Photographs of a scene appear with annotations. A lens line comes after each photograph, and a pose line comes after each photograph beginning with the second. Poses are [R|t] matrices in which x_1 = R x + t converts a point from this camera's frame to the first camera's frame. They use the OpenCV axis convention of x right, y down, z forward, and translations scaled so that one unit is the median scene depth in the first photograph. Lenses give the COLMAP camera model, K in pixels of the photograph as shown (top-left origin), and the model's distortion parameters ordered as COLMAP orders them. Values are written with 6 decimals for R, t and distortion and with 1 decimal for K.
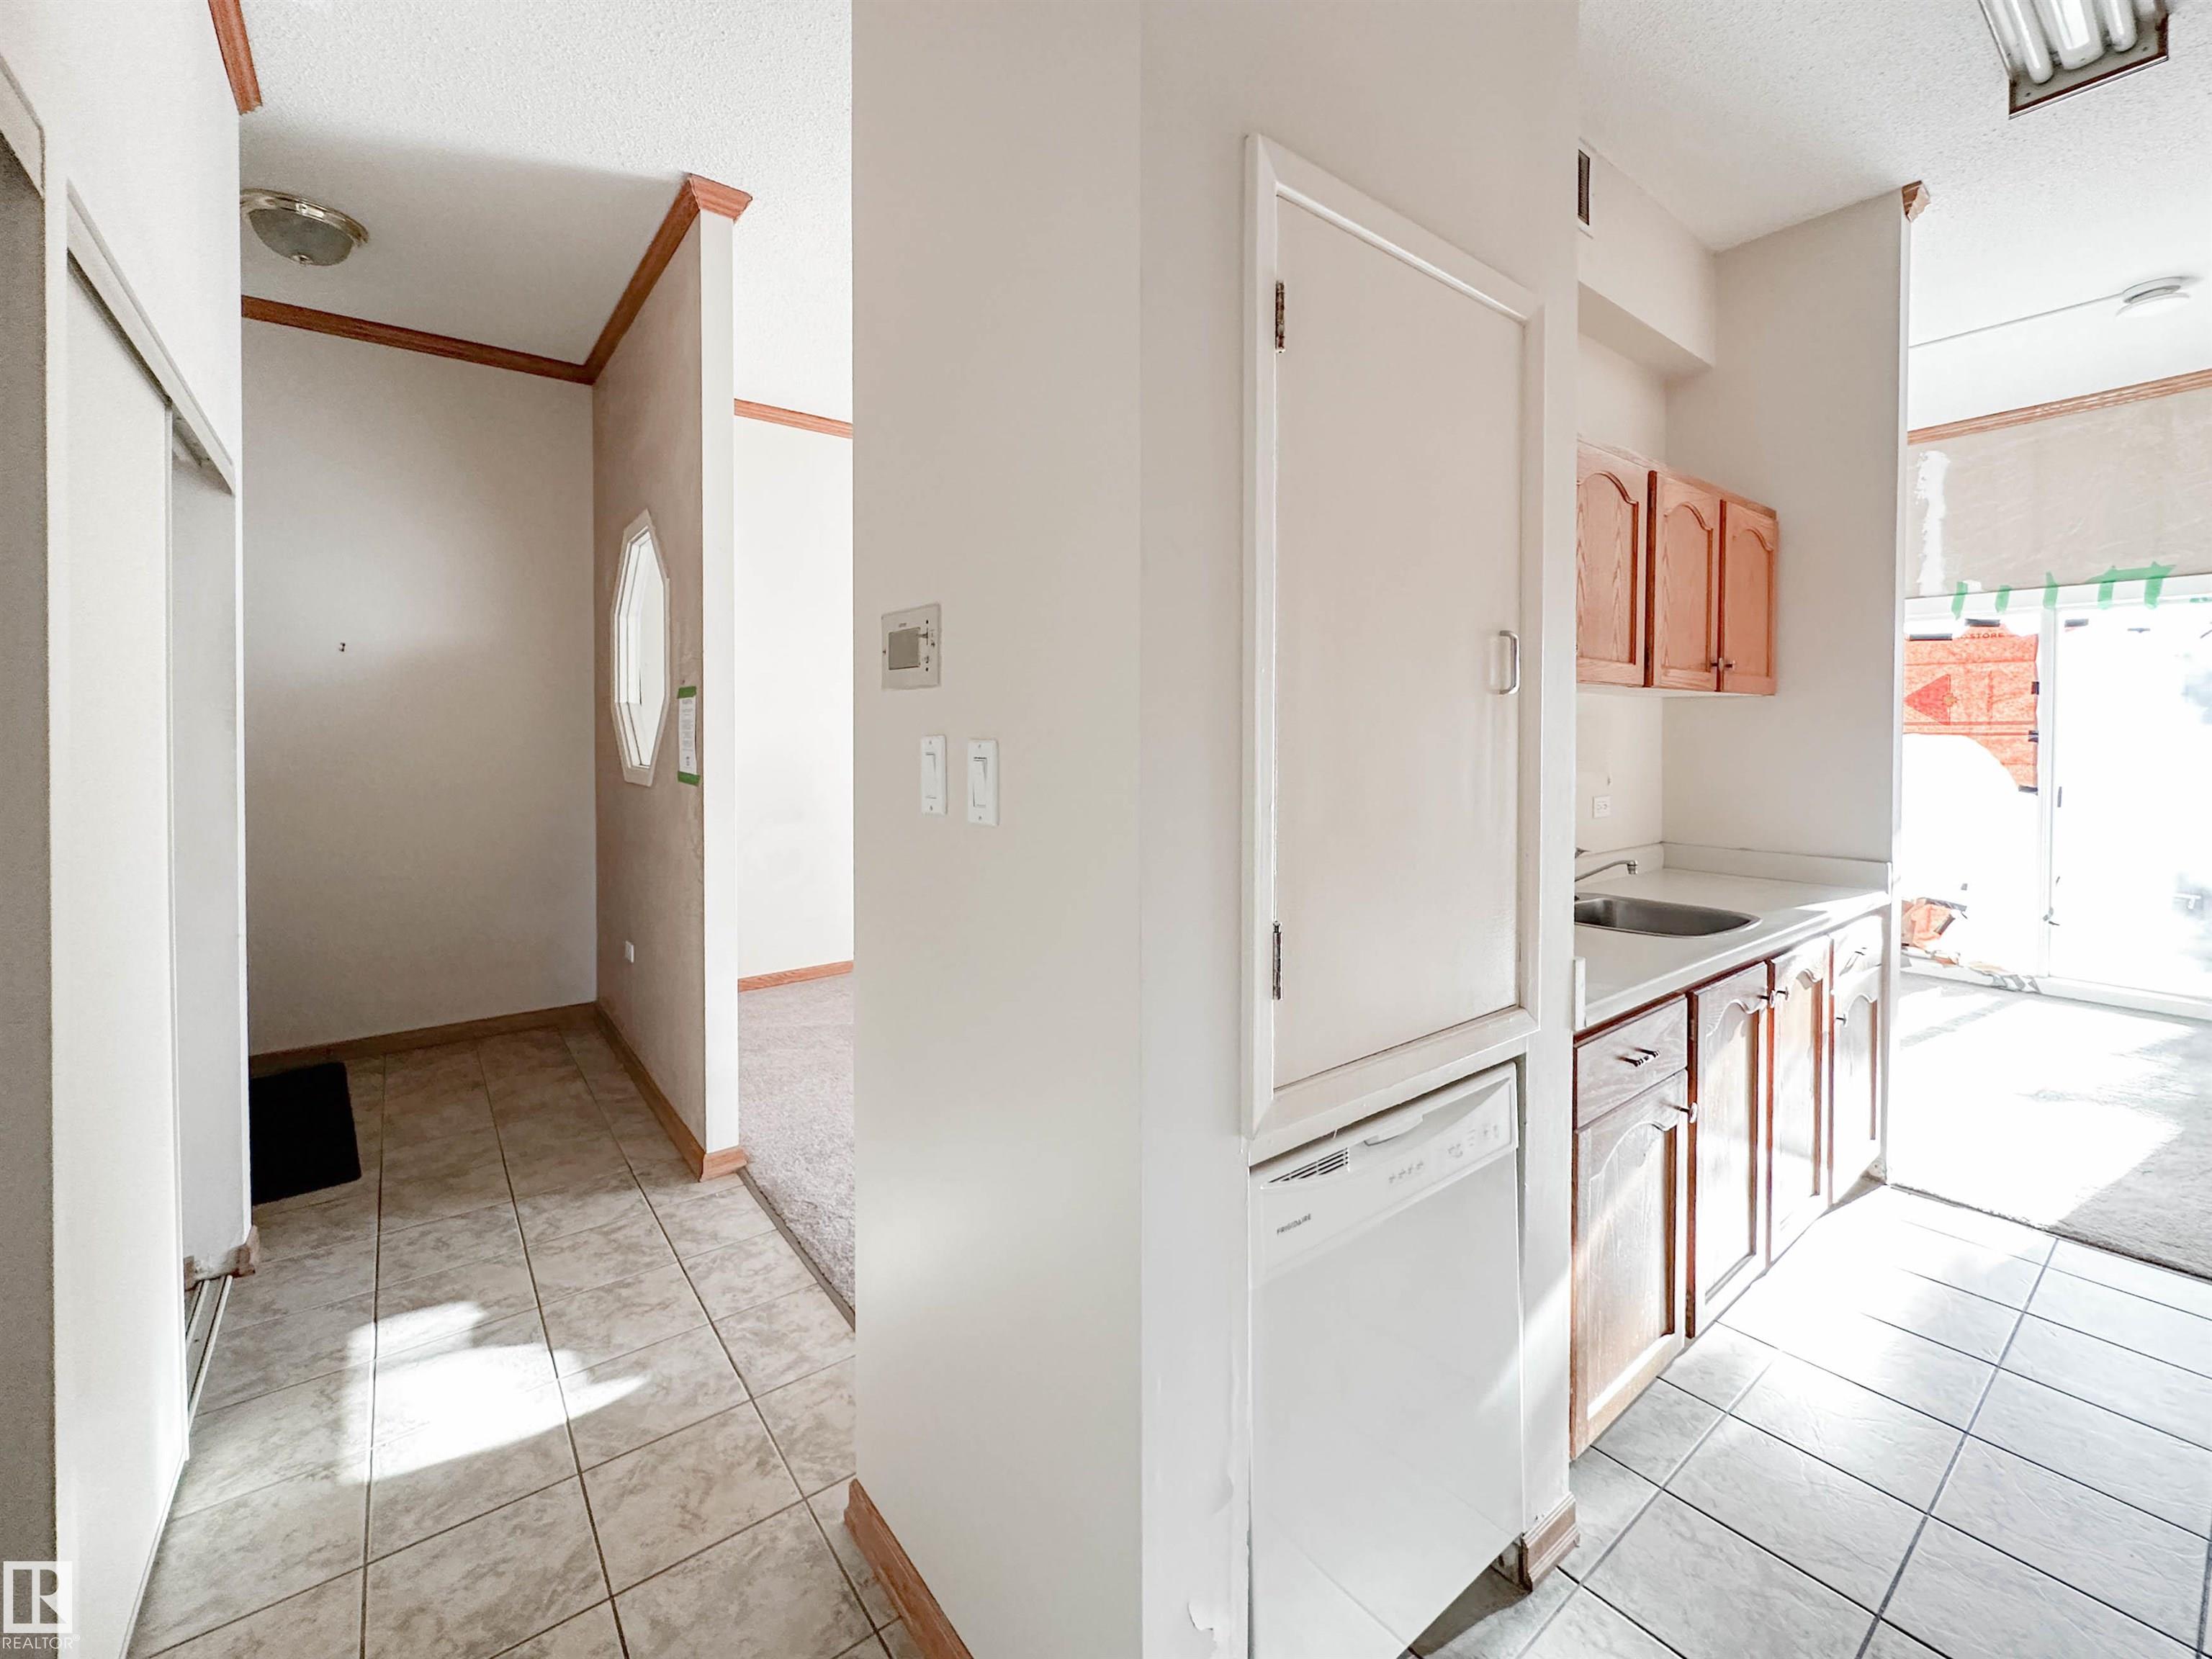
lens RADIAL K [[887.4, 0, 1119.1], [0, 887.4, 740.1], [0, 0, 1]] dist [-0.001129, 0.000134]
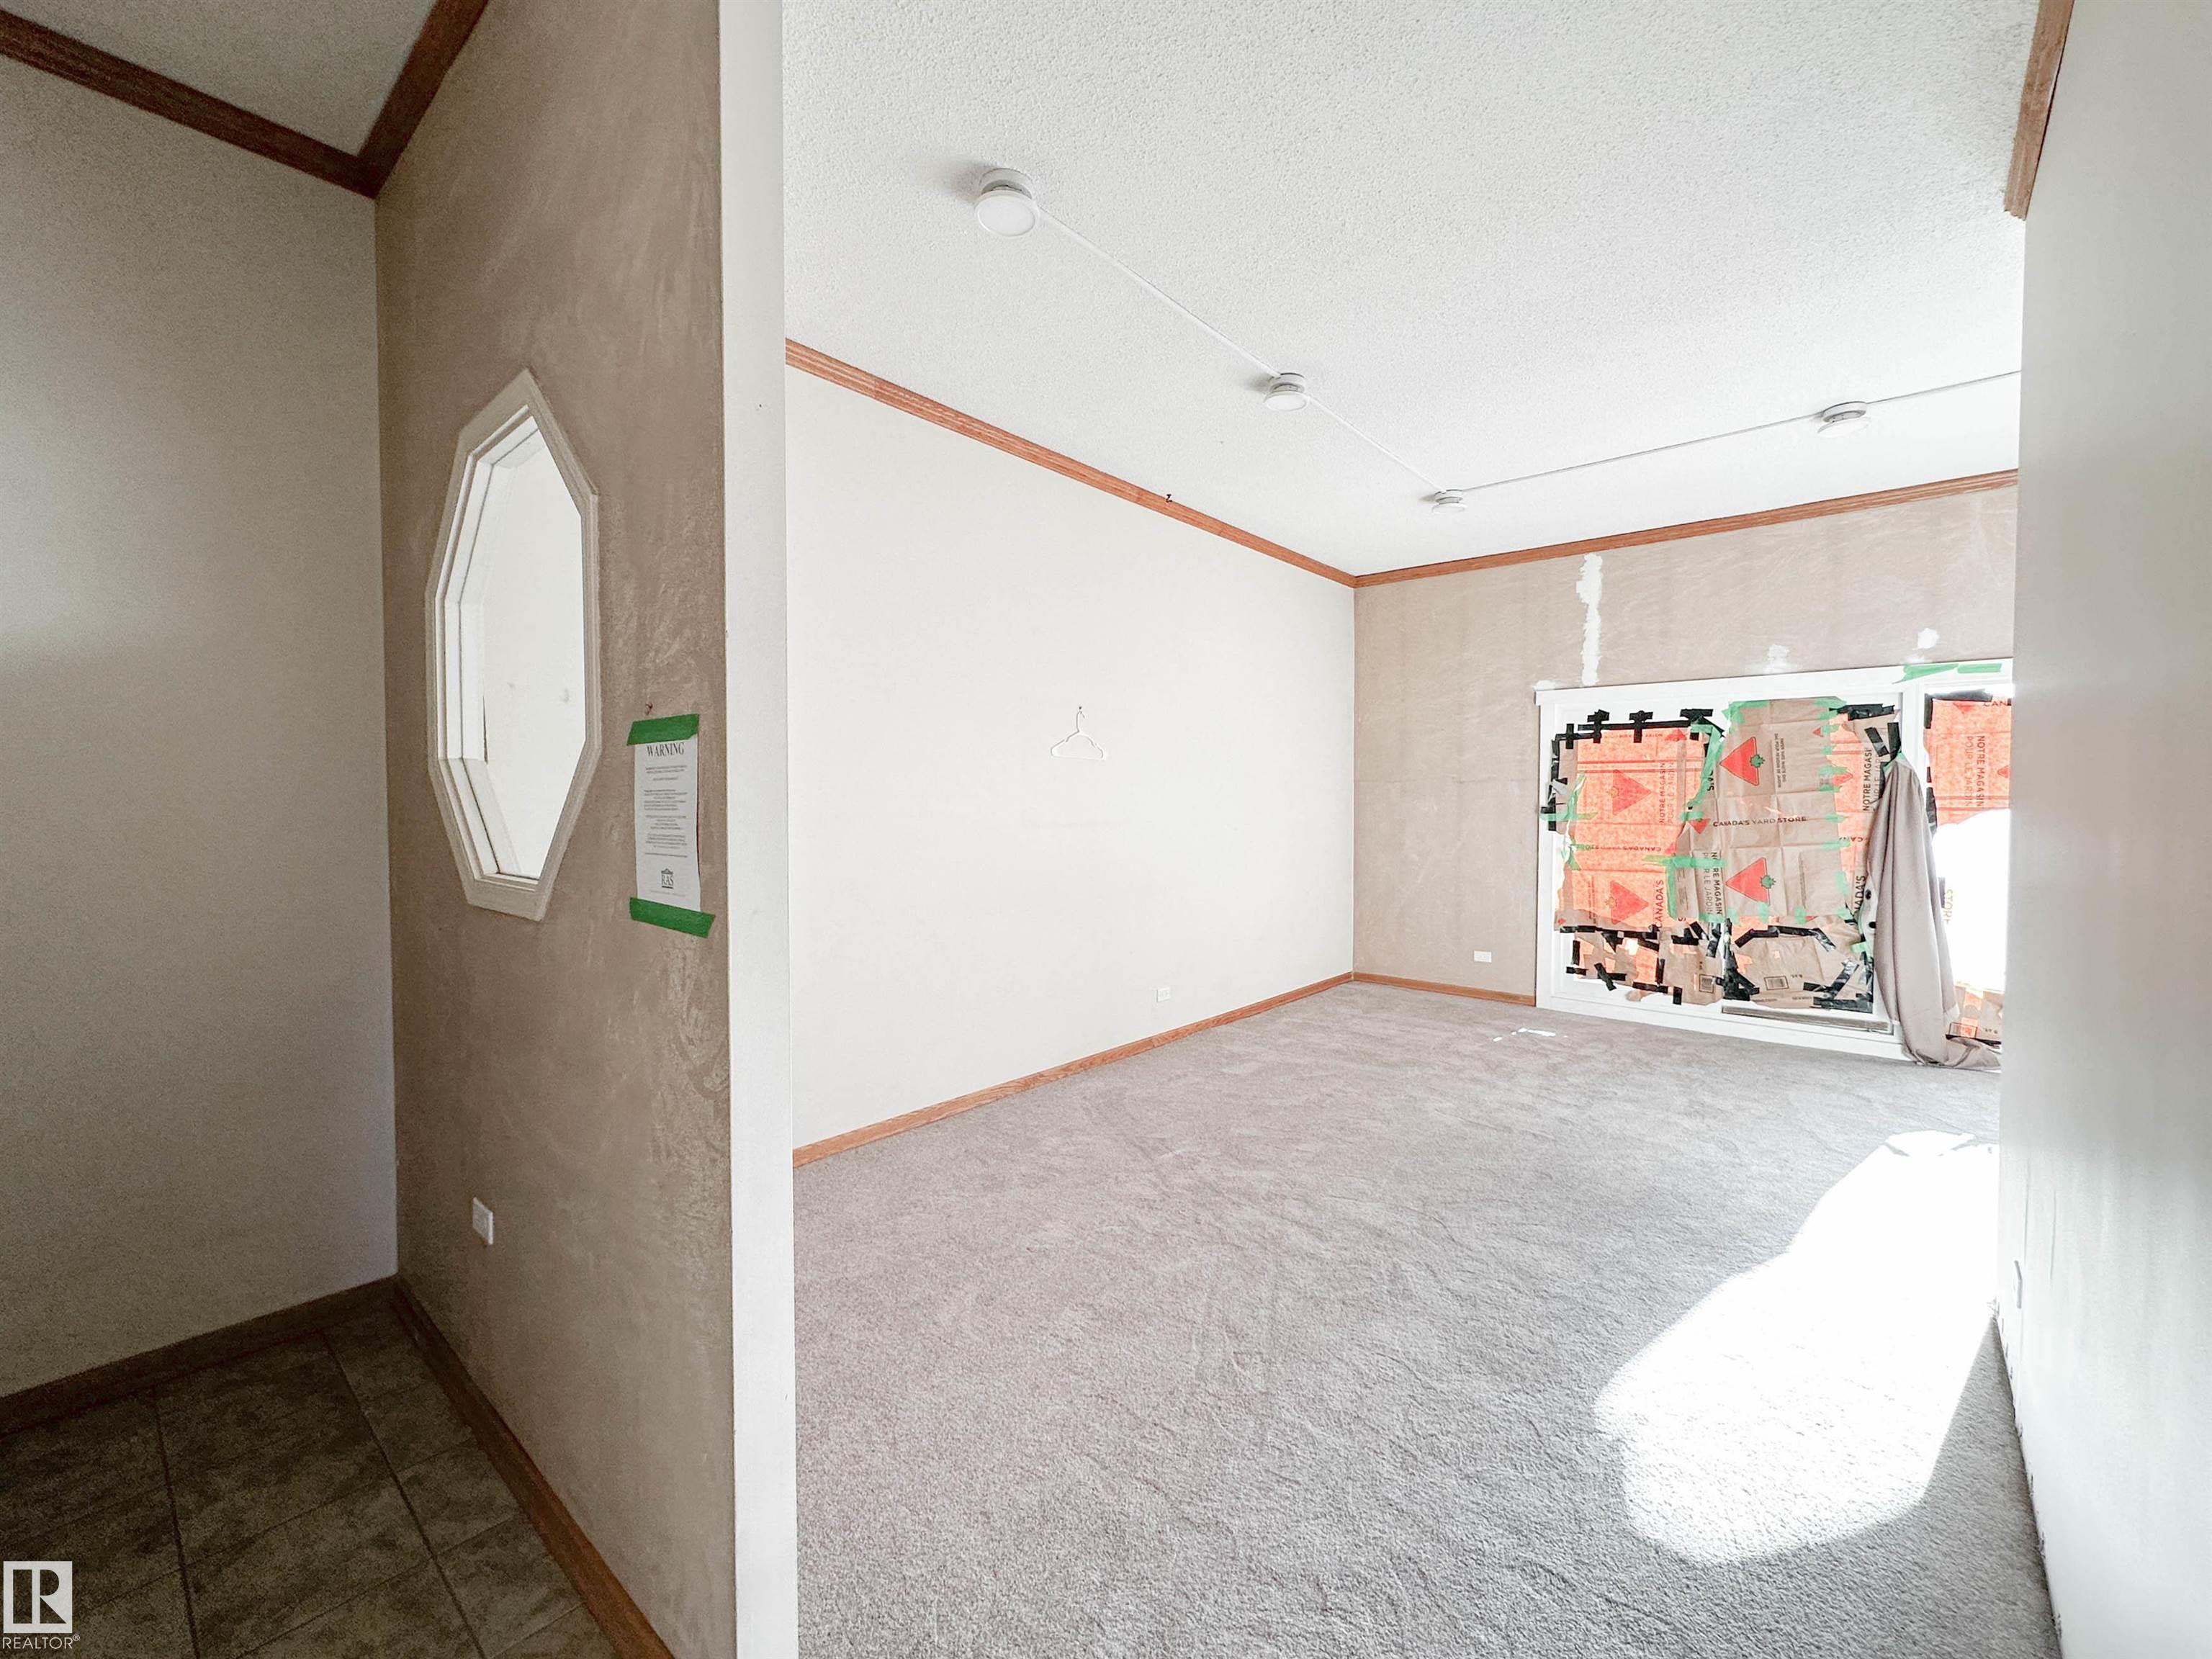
lens RADIAL K [[913.1, 0, 1106.0], [0, 913.1, 829.5], [0, 0, 1]] dist [0.000464, -0.000038]
pose [[0.985792, -0.005007, 0.167896, -0.310454], [0.001875, 0.999821, 0.018805, -0.009874], [-0.167960, -0.018223, 0.985625, 0.451351]]
